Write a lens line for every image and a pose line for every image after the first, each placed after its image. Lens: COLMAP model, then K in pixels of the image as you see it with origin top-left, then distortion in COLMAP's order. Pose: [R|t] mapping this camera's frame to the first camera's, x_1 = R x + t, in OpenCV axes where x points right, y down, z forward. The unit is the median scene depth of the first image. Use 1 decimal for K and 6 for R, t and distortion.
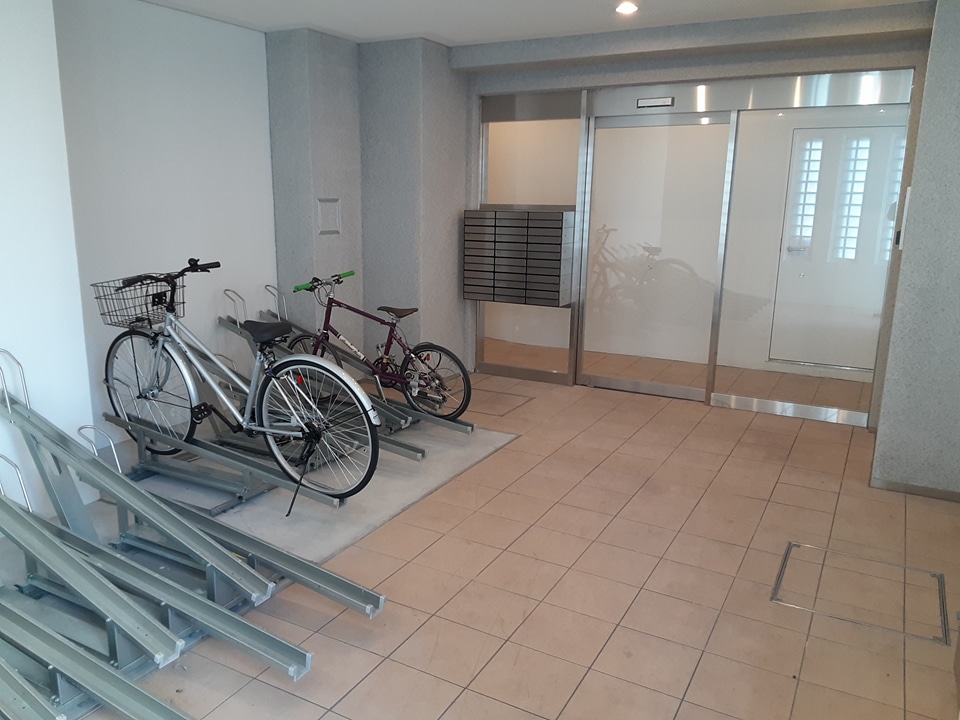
lens RADIAL K [[769.8, 0, 478.8], [0, 769.8, 356.8], [0, 0, 1]] dist [0.041805, -0.050200]
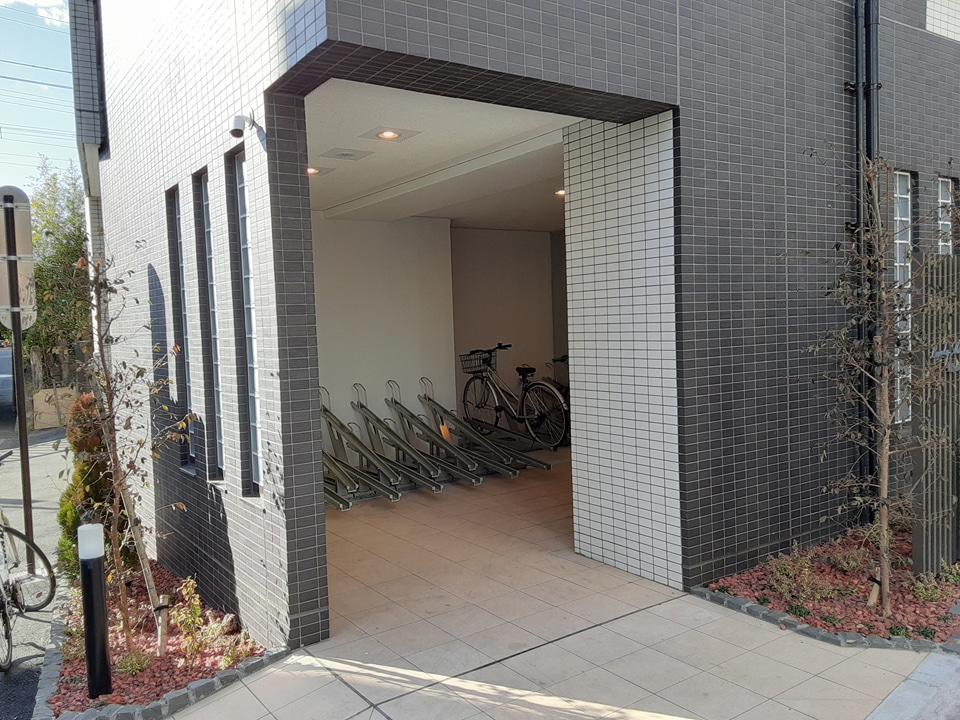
lens RADIAL K [[769.8, 0, 479.0], [0, 769.8, 360.3], [0, 0, 1]] dist [0.041805, -0.050200]
pose [[0.897731, -0.021157, -0.440037, 0.562169], [-0.046704, 0.988647, -0.142816, 0.245194], [0.438062, 0.148762, 0.886550, -1.007413]]
